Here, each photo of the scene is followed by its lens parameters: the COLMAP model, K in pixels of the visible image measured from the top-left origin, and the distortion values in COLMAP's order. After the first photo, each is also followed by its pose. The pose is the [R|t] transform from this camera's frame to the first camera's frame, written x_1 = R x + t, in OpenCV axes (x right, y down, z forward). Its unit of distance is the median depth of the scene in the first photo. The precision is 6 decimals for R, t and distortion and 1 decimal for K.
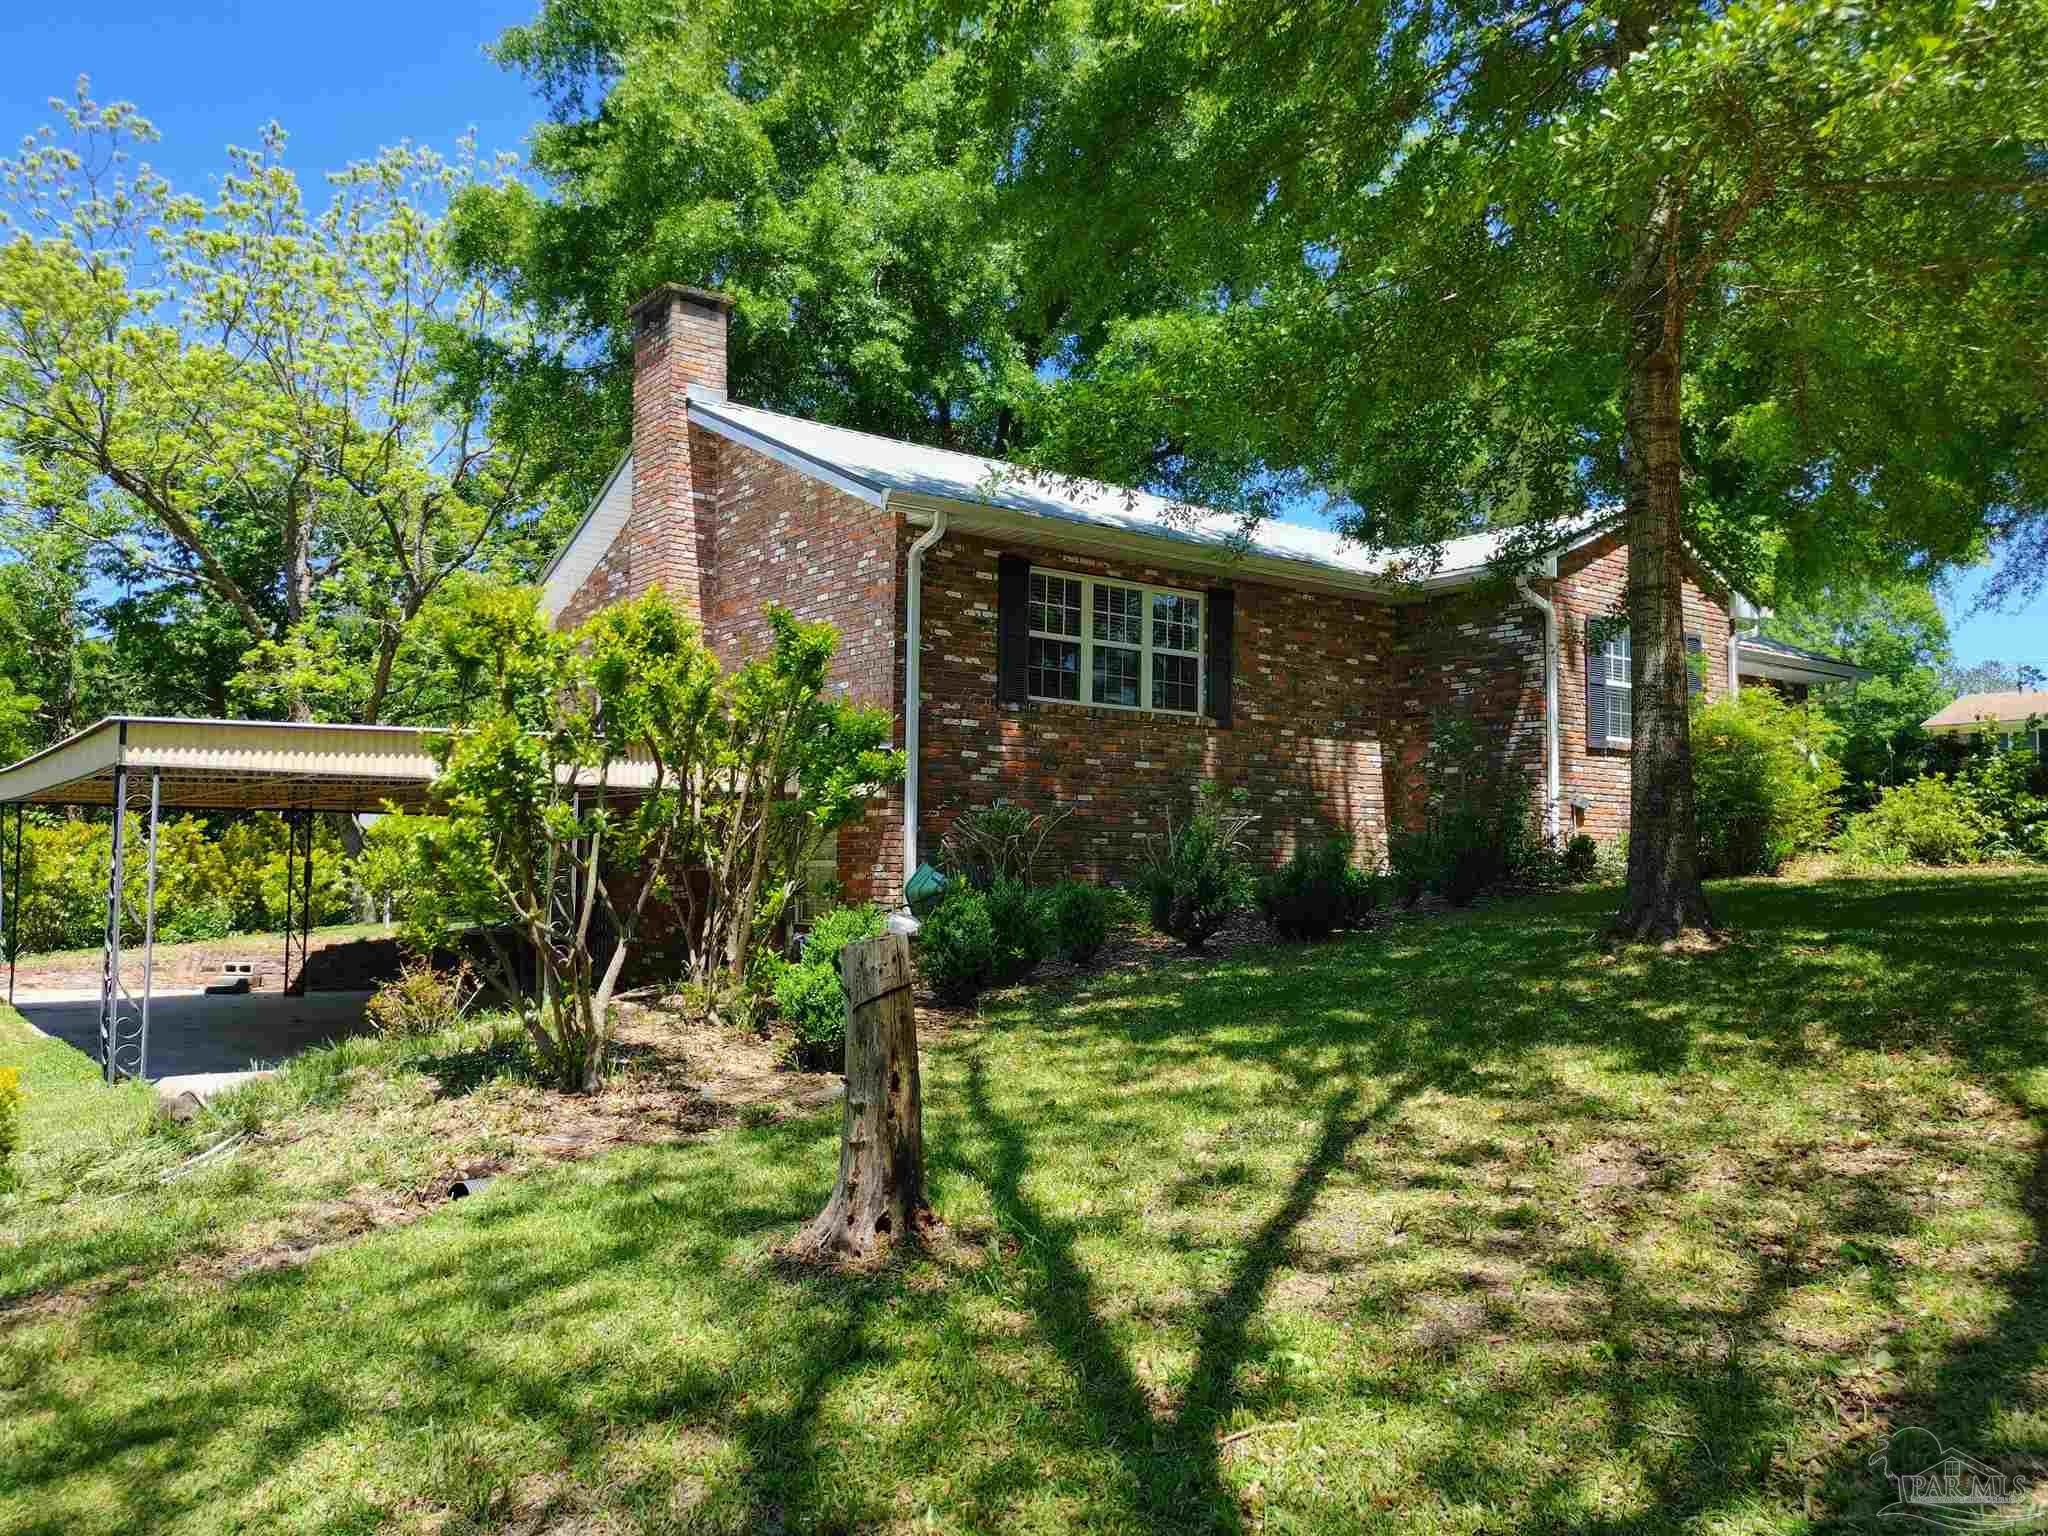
lens RADIAL K [[1561.7, 0, 1008.7], [0, 1561.7, 773.2], [0, 0, 1]] dist [0.053980, -0.036301]
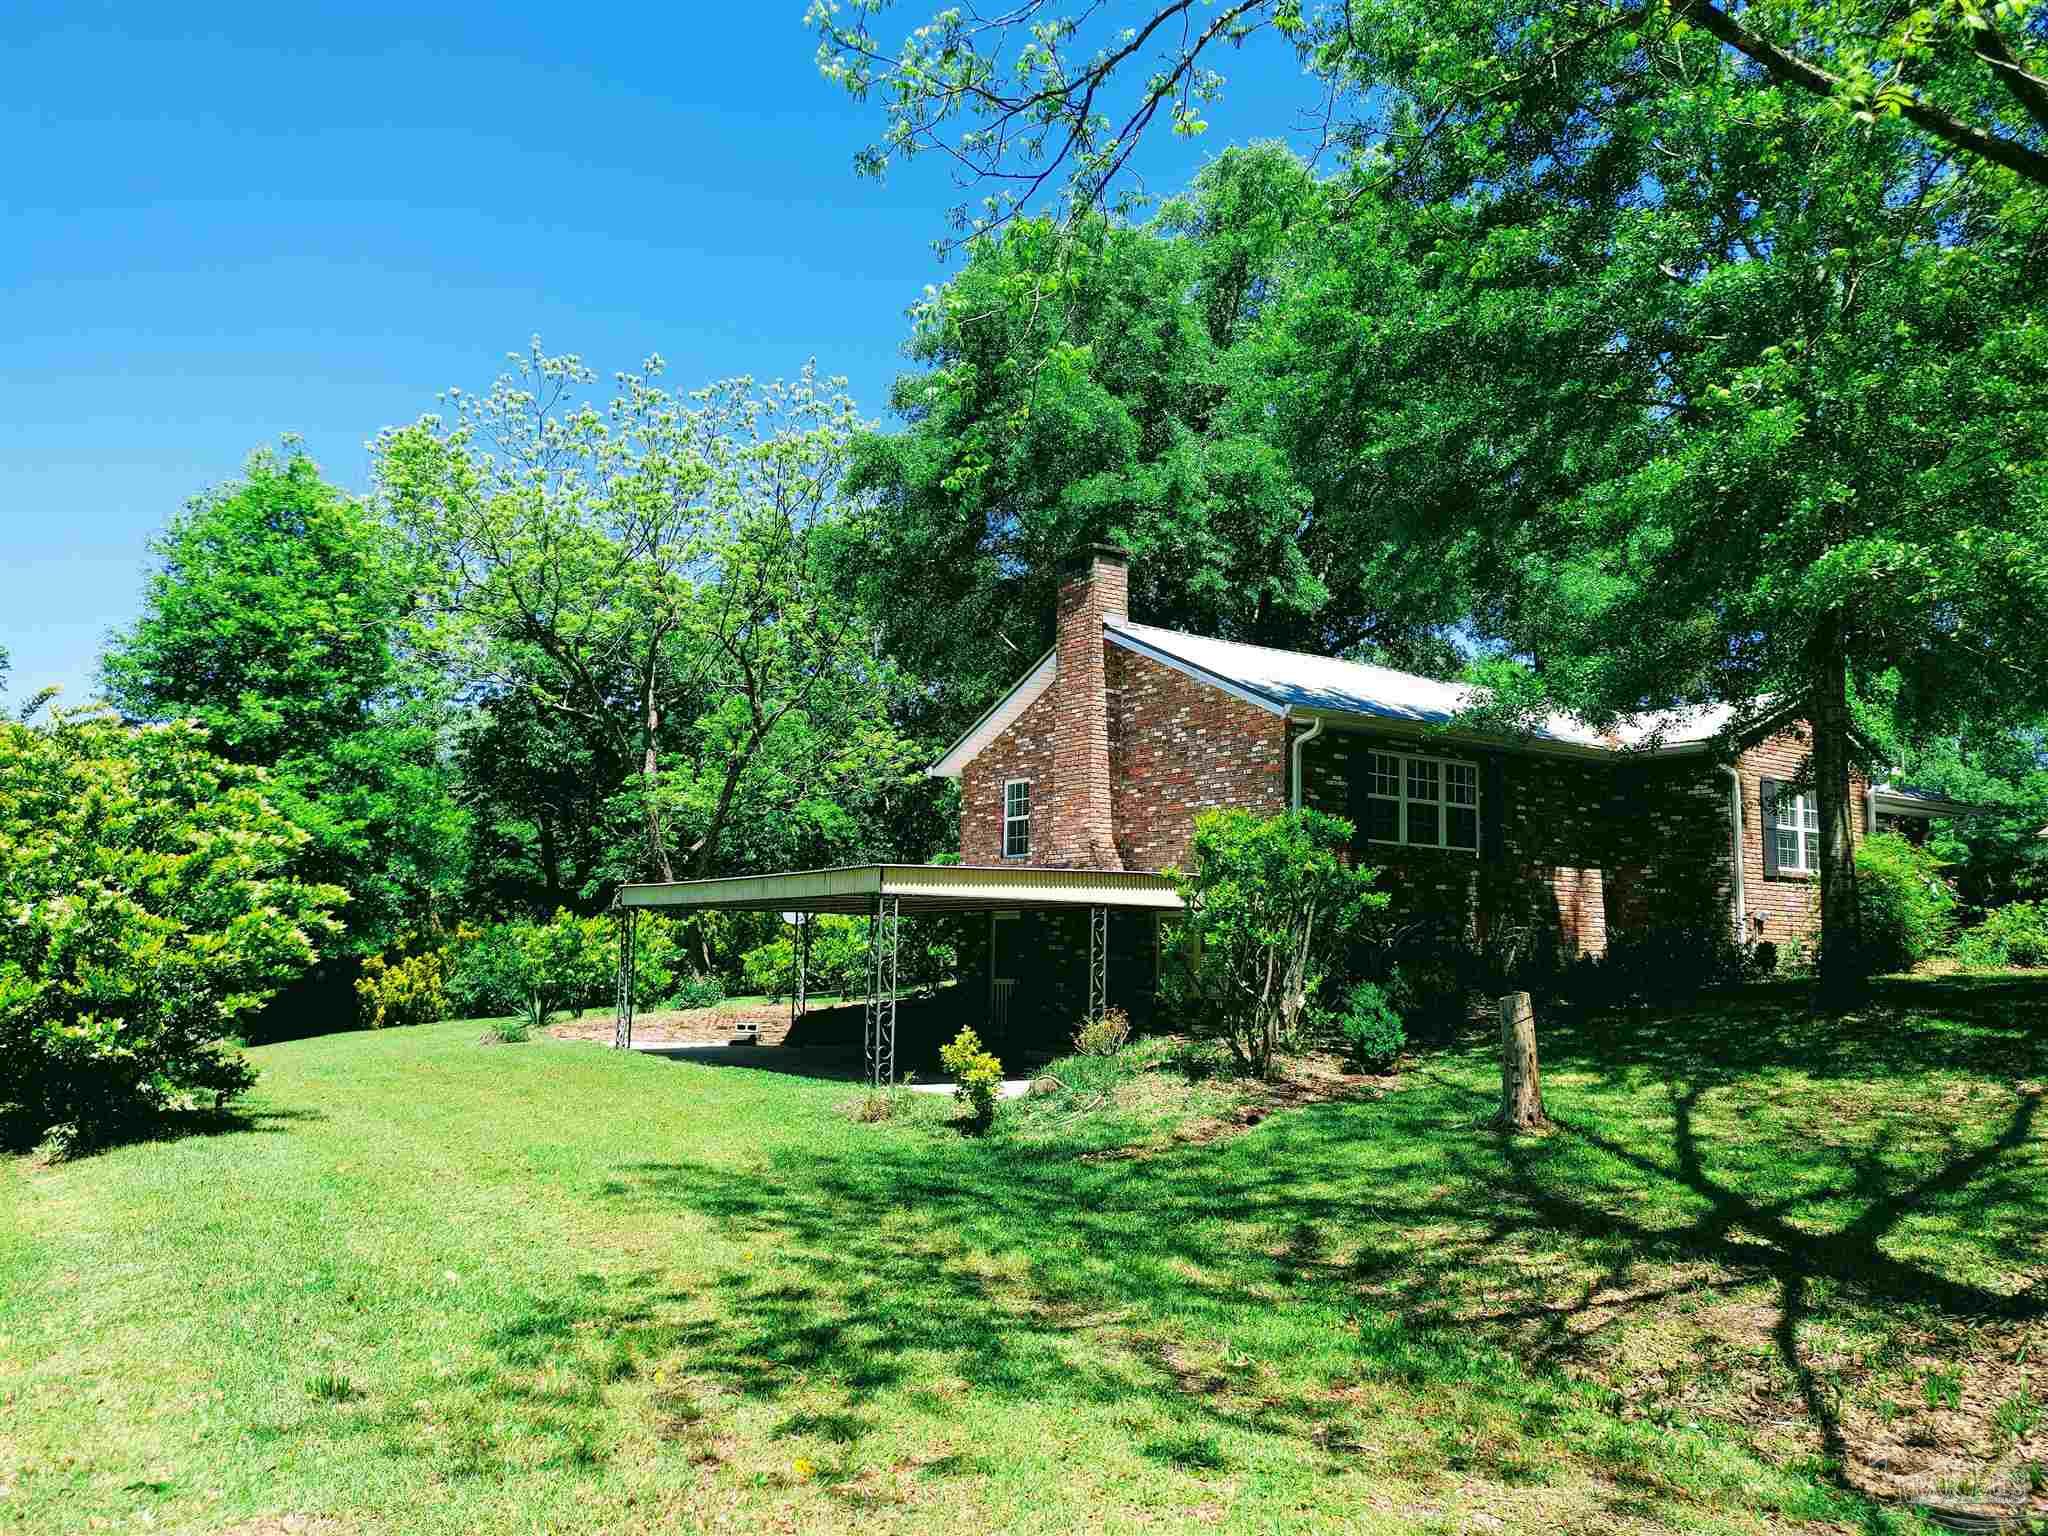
lens RADIAL K [[1561.7, 0, 1034.4], [0, 1561.7, 770.2], [0, 0, 1]] dist [0.053980, -0.036301]
pose [[0.998903, 0.004321, -0.046623, -0.201069], [-0.006972, 0.998359, -0.056848, -0.025899], [0.046301, 0.057110, 0.997294, -0.398558]]
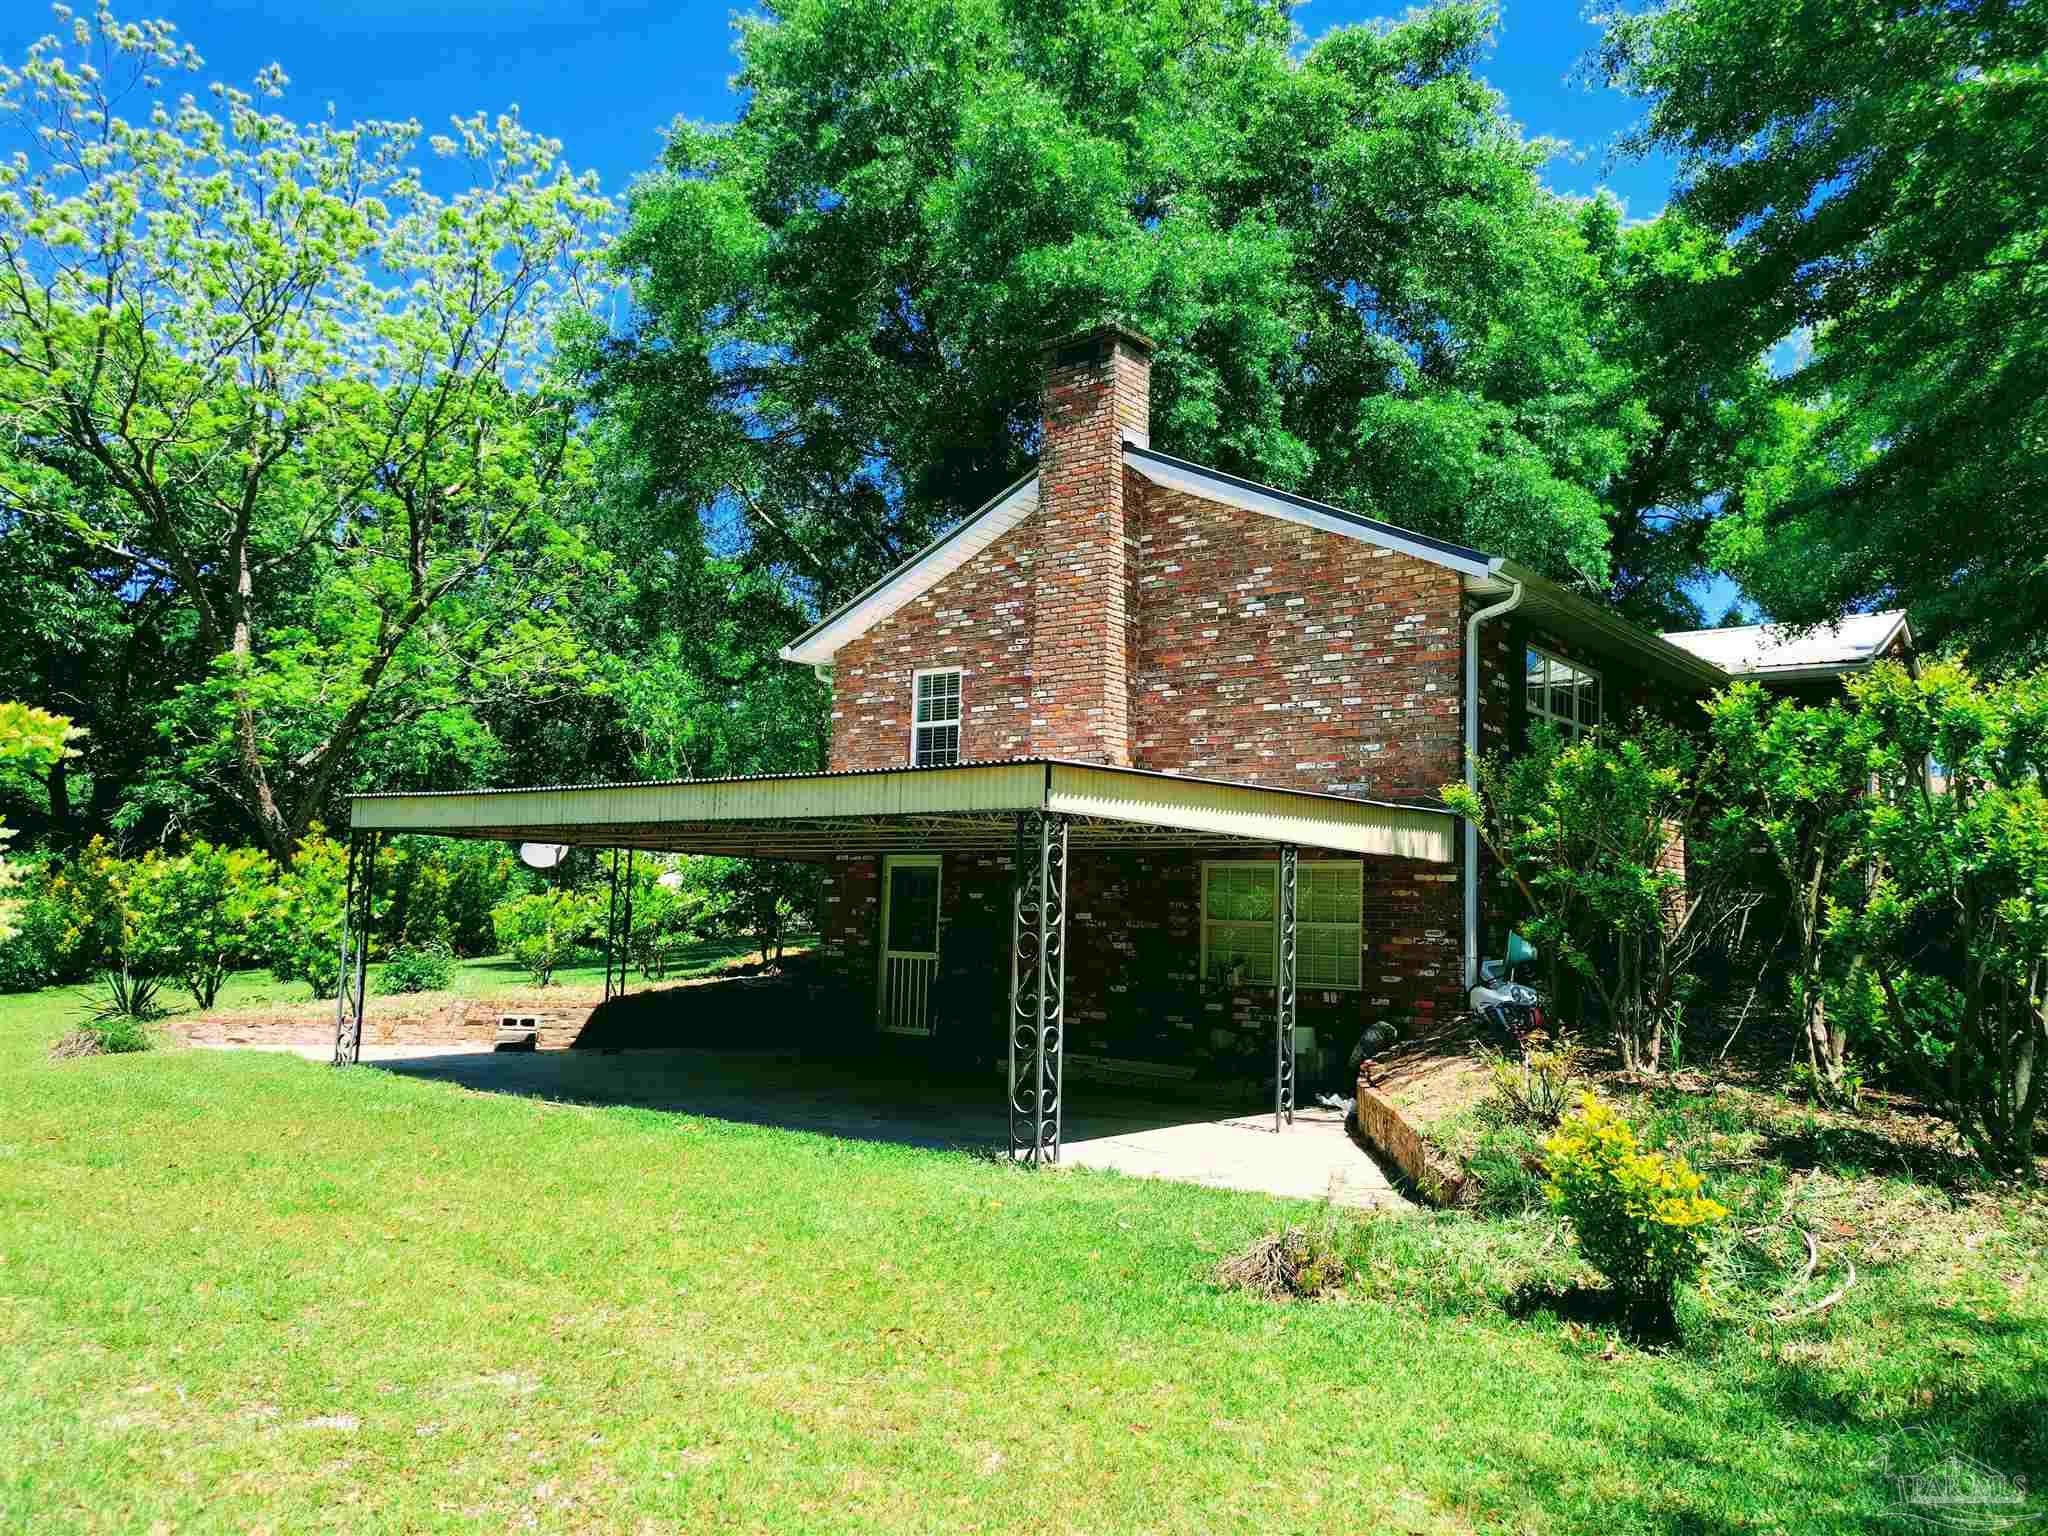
lens RADIAL K [[1561.7, 0, 1013.8], [0, 1561.7, 770.8], [0, 0, 1]] dist [0.053980, -0.036301]
pose [[0.969175, 0.047536, 0.241742, -0.497154], [-0.040032, 0.998555, -0.035864, 0.002988], [-0.243098, 0.025081, 0.969677, 0.079266]]
